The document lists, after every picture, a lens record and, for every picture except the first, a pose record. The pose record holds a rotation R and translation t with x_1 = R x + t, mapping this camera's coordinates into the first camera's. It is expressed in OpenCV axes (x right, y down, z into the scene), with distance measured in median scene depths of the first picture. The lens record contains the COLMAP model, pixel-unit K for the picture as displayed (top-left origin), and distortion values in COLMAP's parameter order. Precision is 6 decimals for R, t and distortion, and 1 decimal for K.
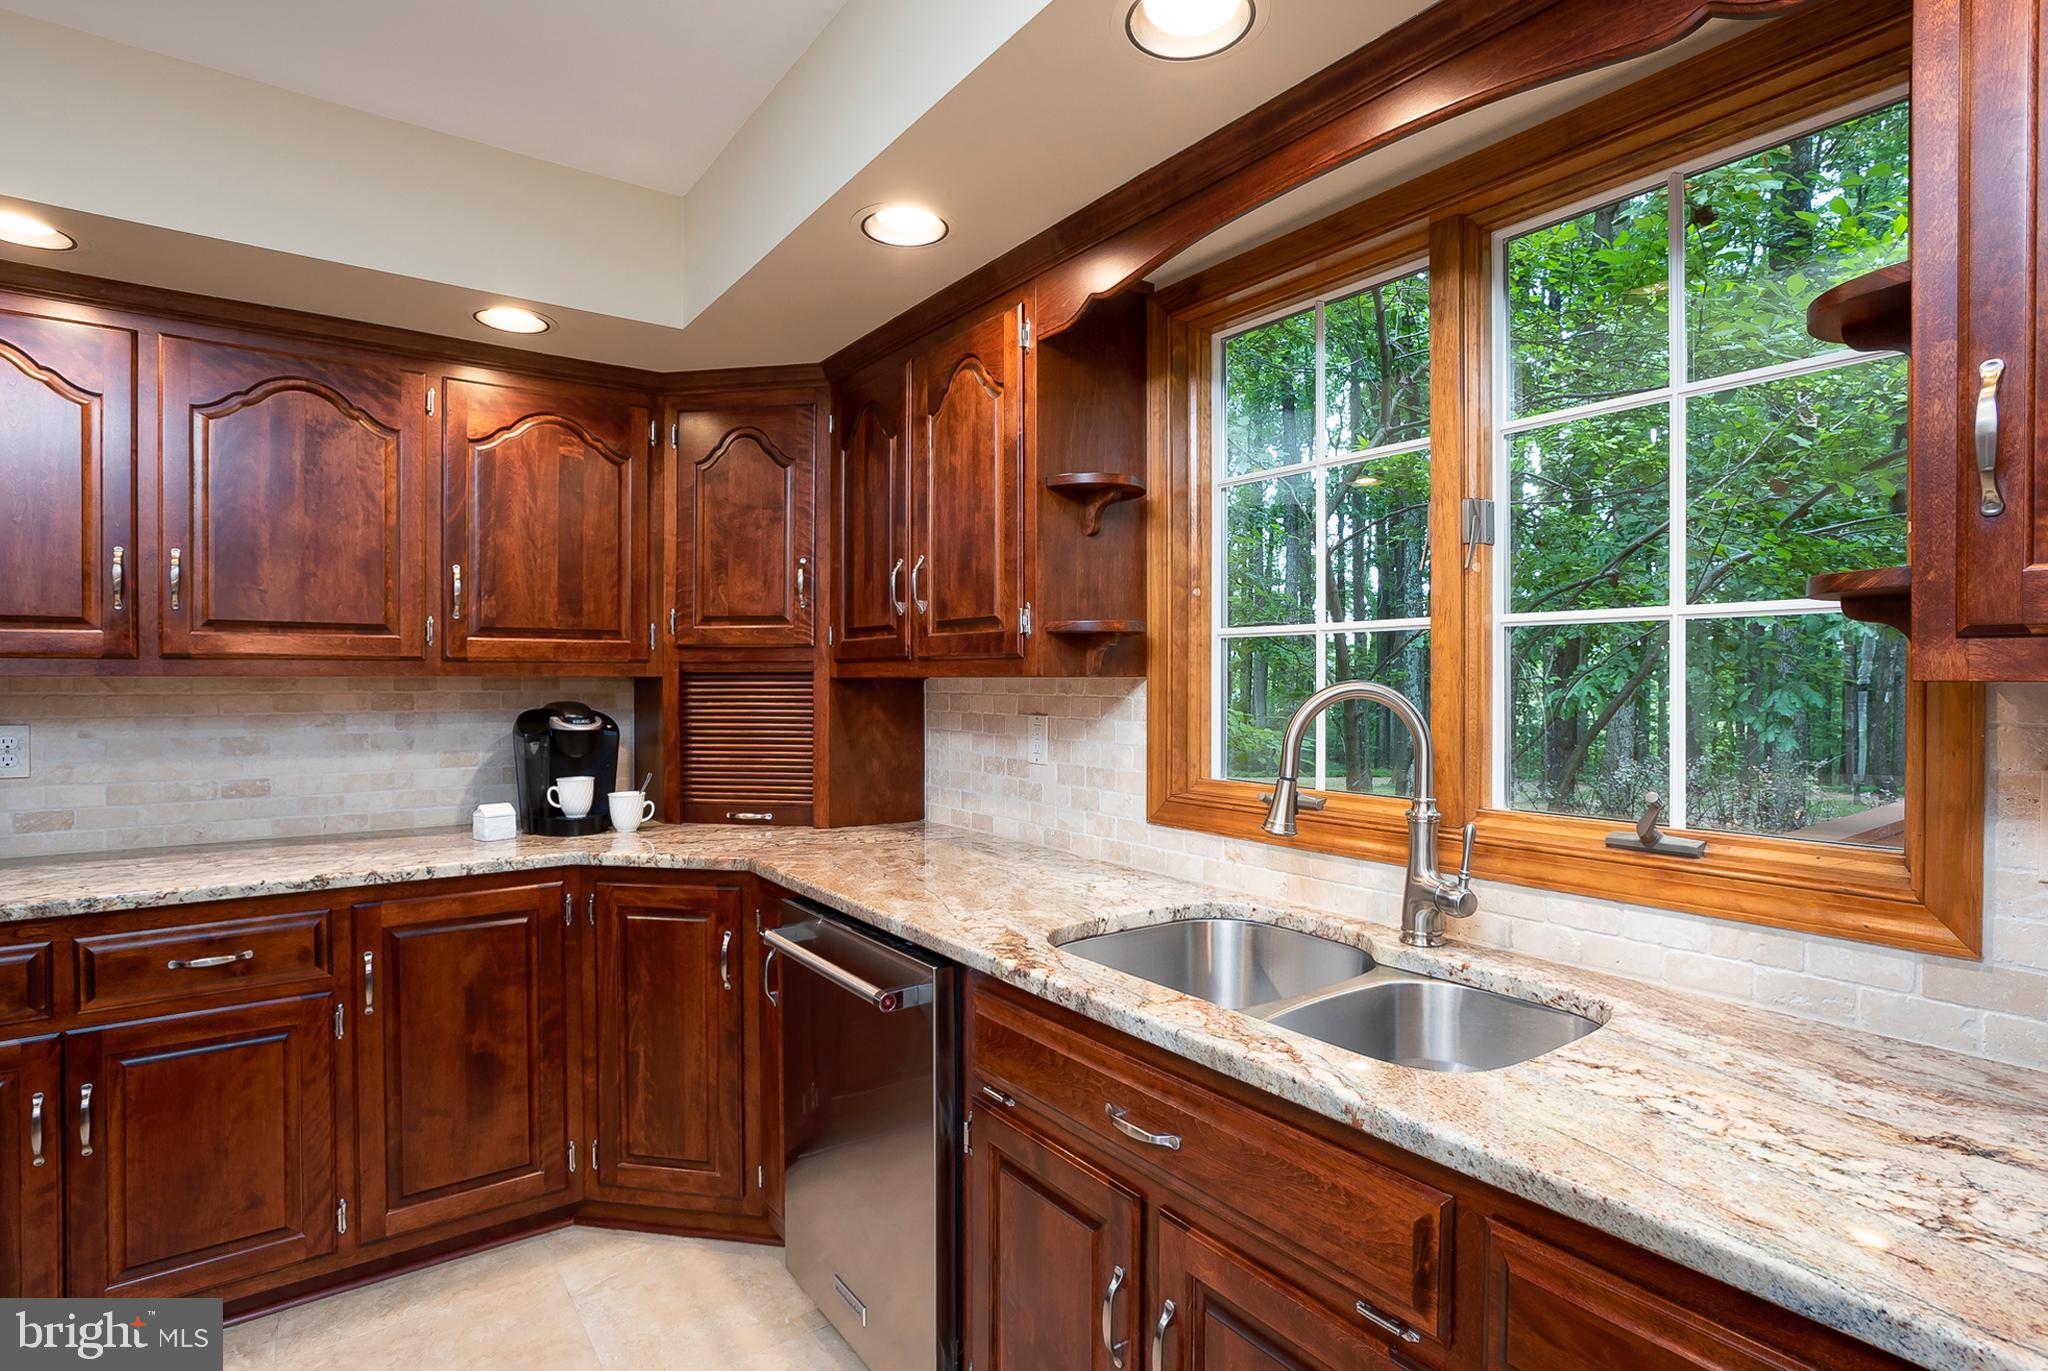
lens RADIAL K [[1002.0, 0, 1008.7], [0, 1002.0, 683.6], [0, 0, 1]] dist [-0.034376, 0.013370]
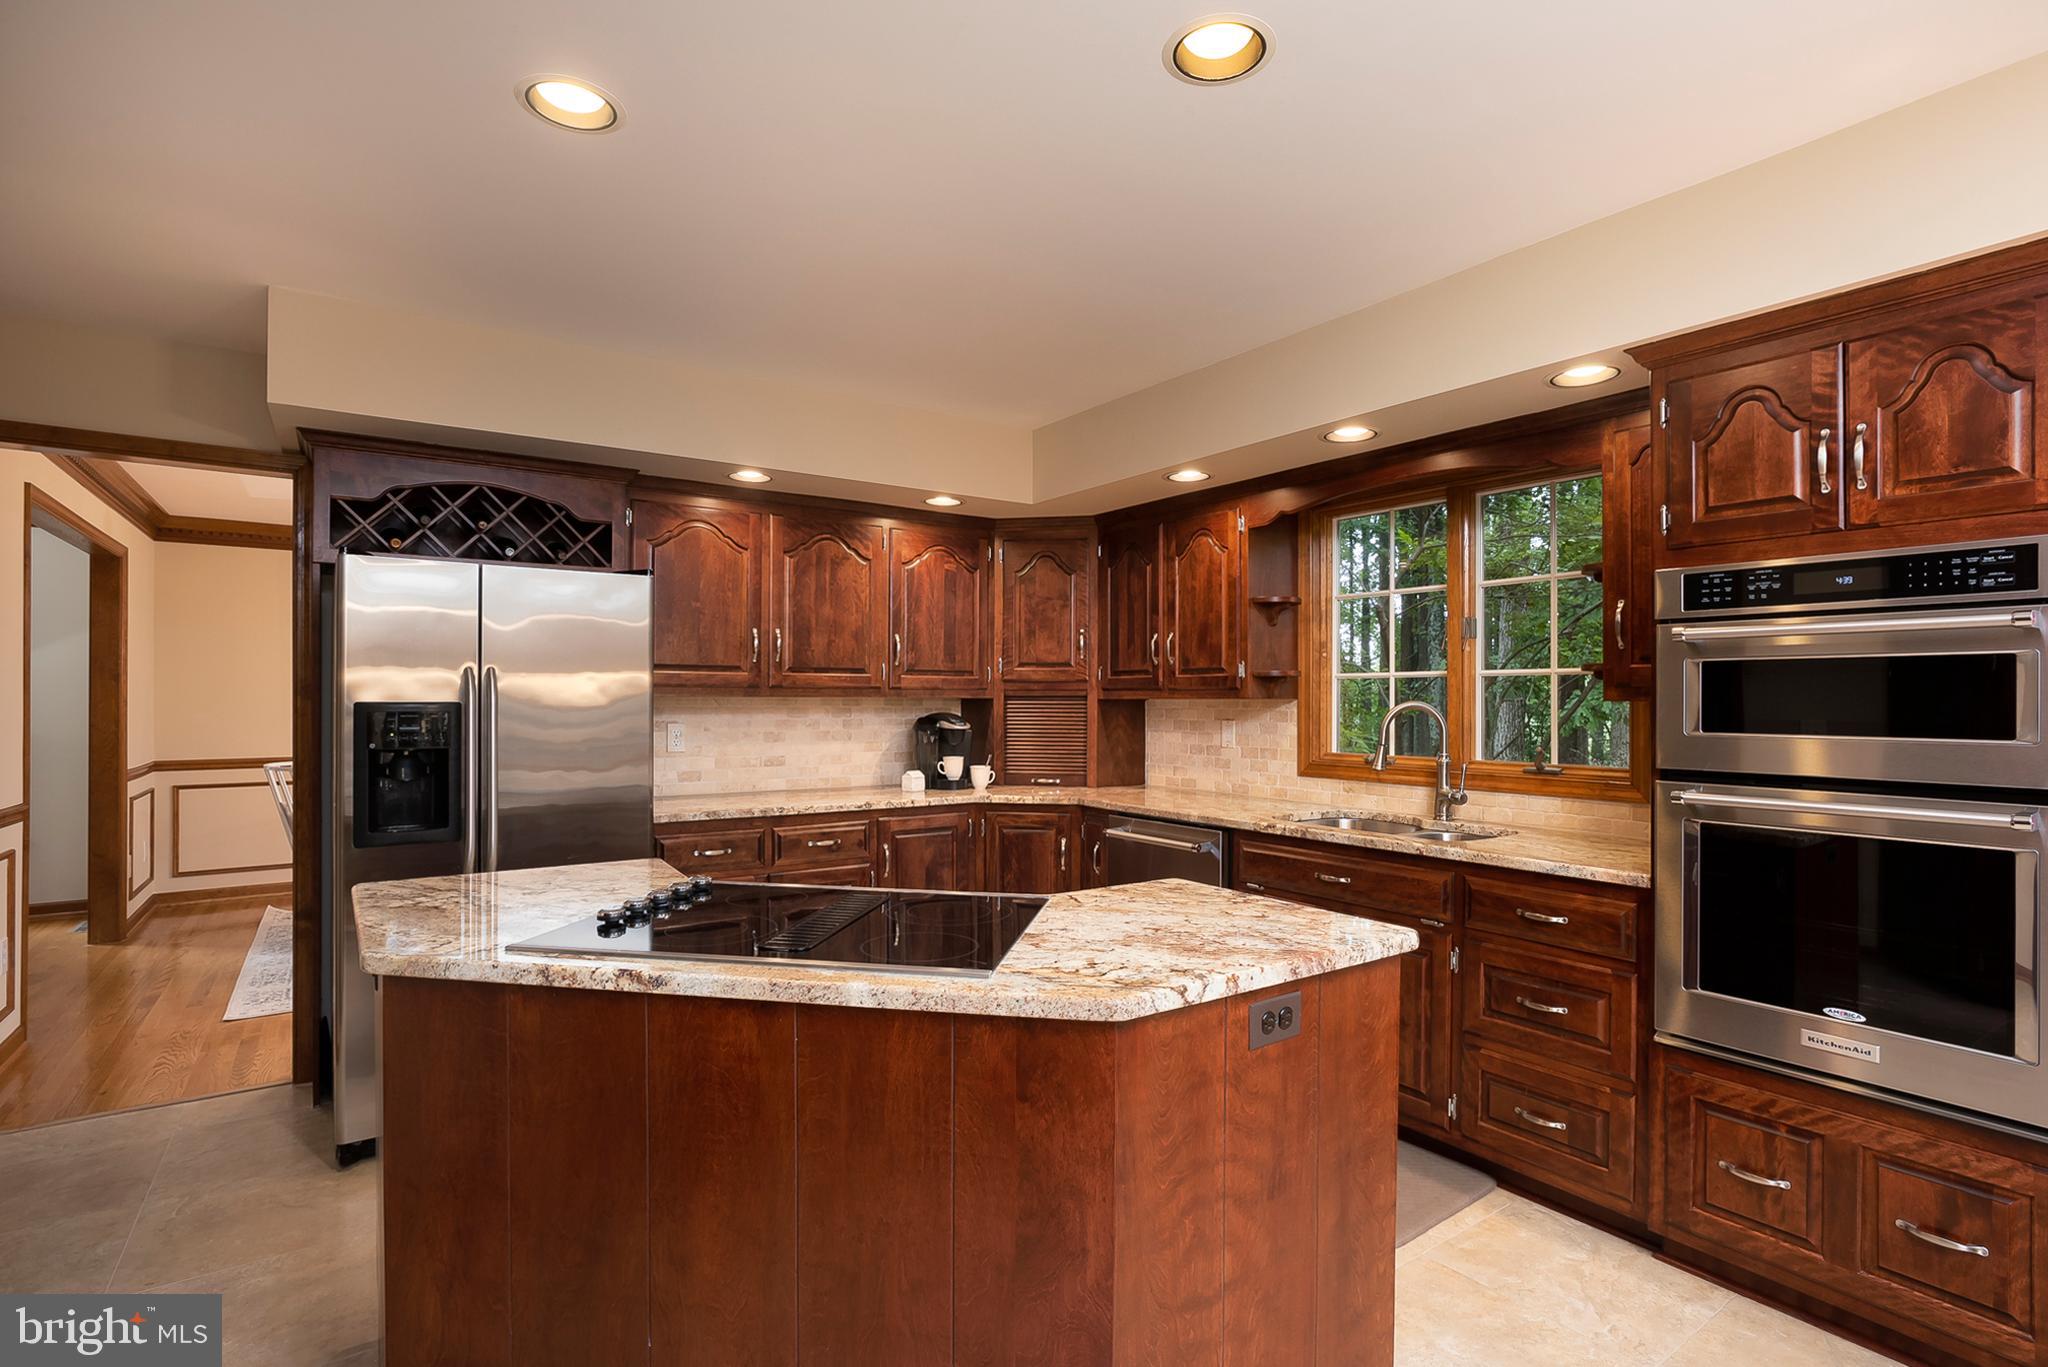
lens RADIAL K [[1002.0, 0, 1023.1], [0, 1002.0, 692.0], [0, 0, 1]] dist [-0.034376, 0.013370]
pose [[0.999940, 0.002719, -0.010642, -0.335989], [-0.002859, 0.999910, -0.013126, 0.005899], [0.010606, 0.013155, 0.999857, -0.830793]]
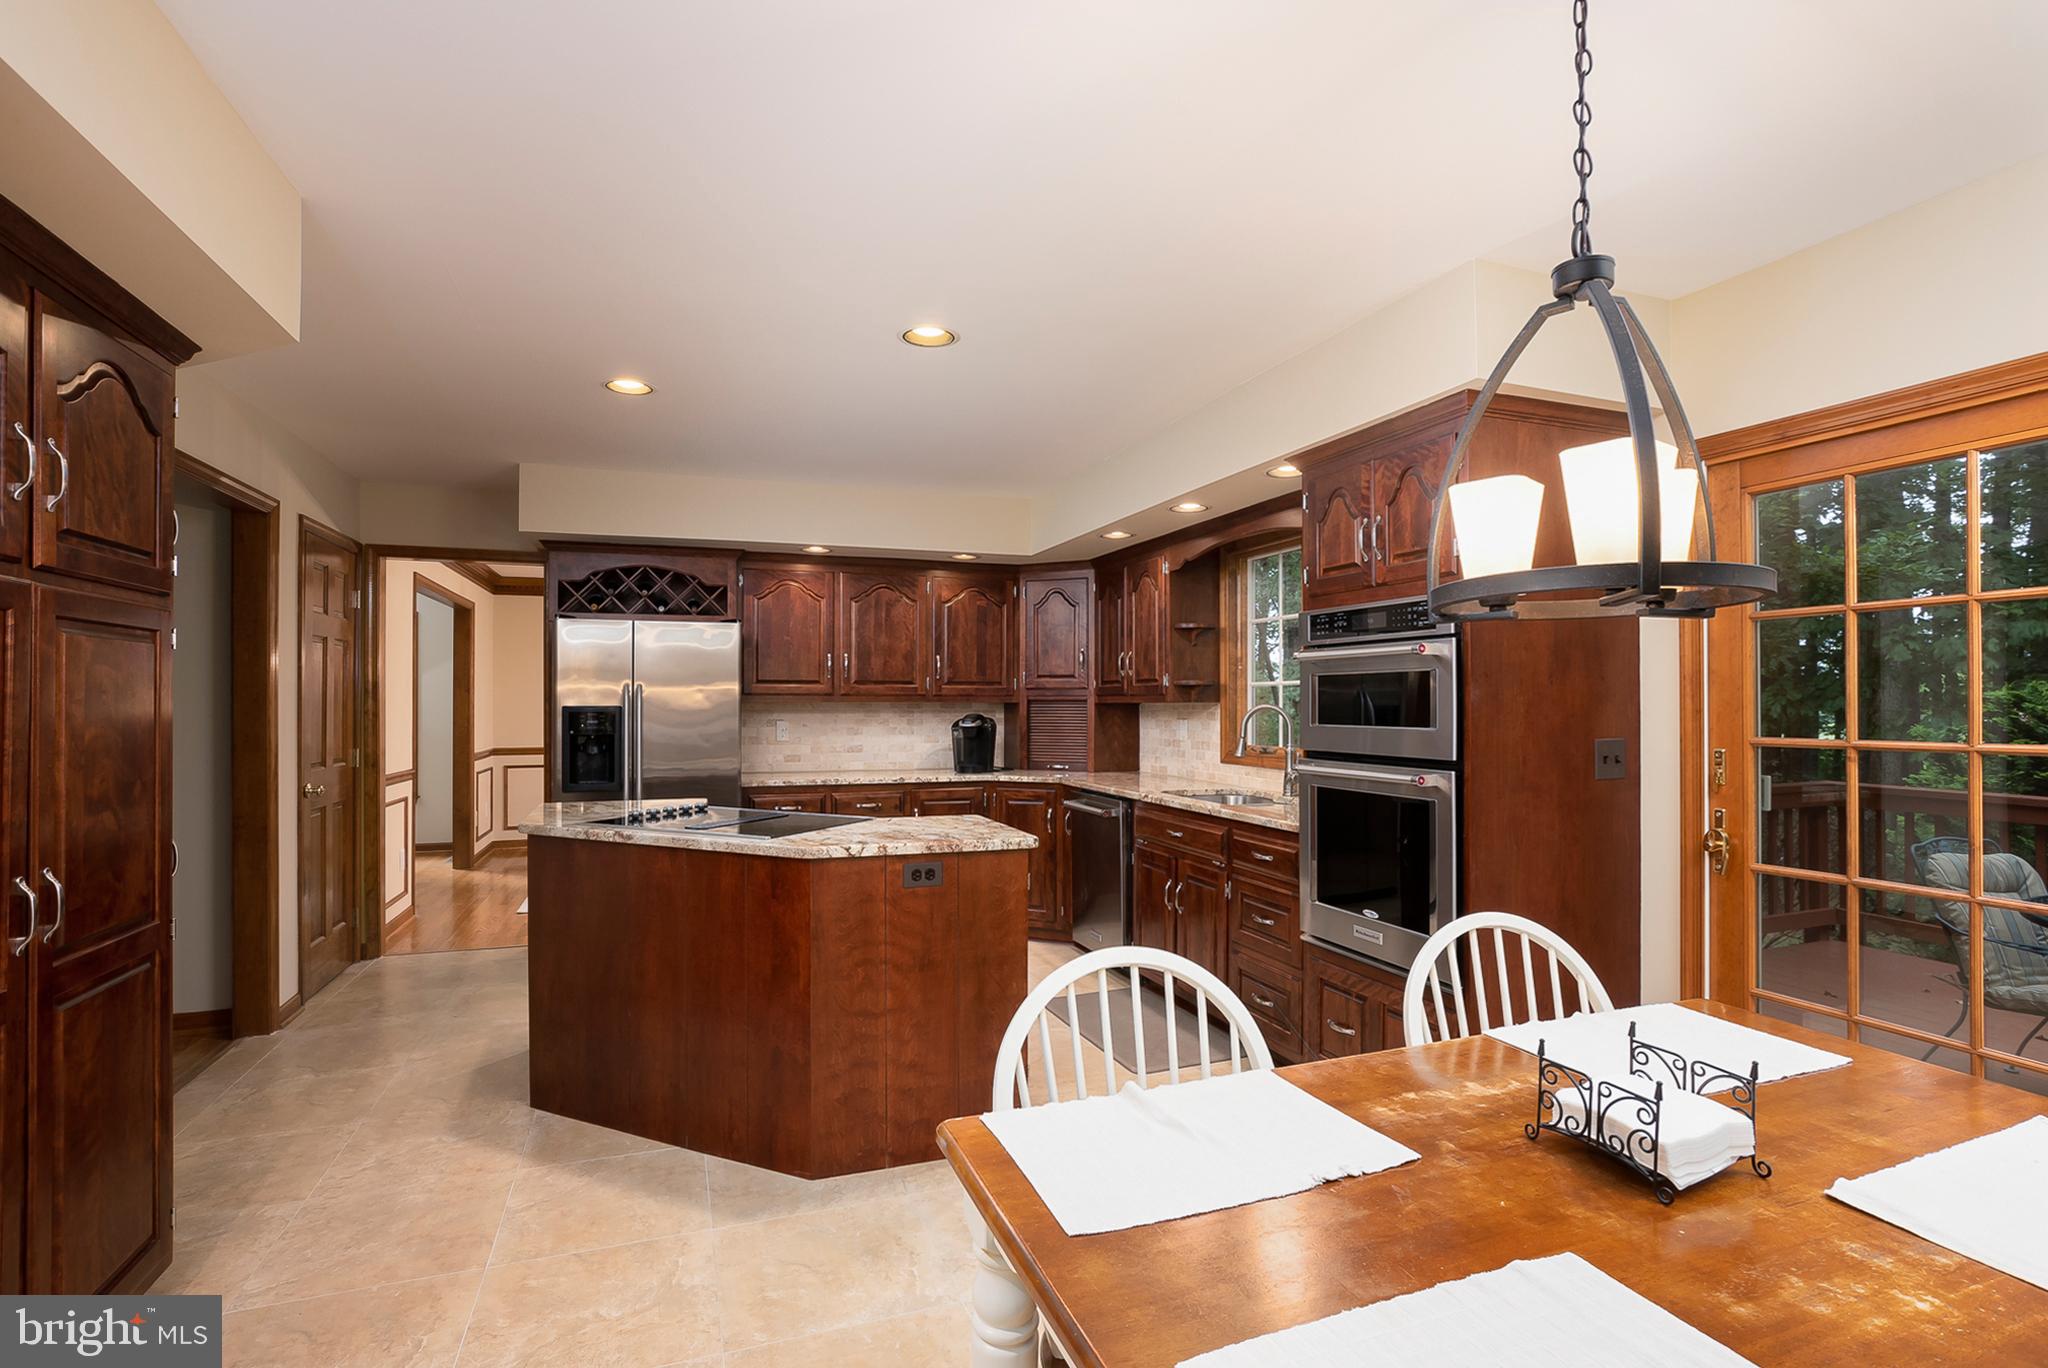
lens RADIAL K [[1002.0, 0, 1008.3], [0, 1002.0, 687.3], [0, 0, 1]] dist [-0.034376, 0.013370]
pose [[0.959832, -0.004136, -0.280546, 0.299119], [-0.002271, 0.999744, -0.022509, 0.011005], [0.280568, 0.022242, 0.959577, -1.347450]]
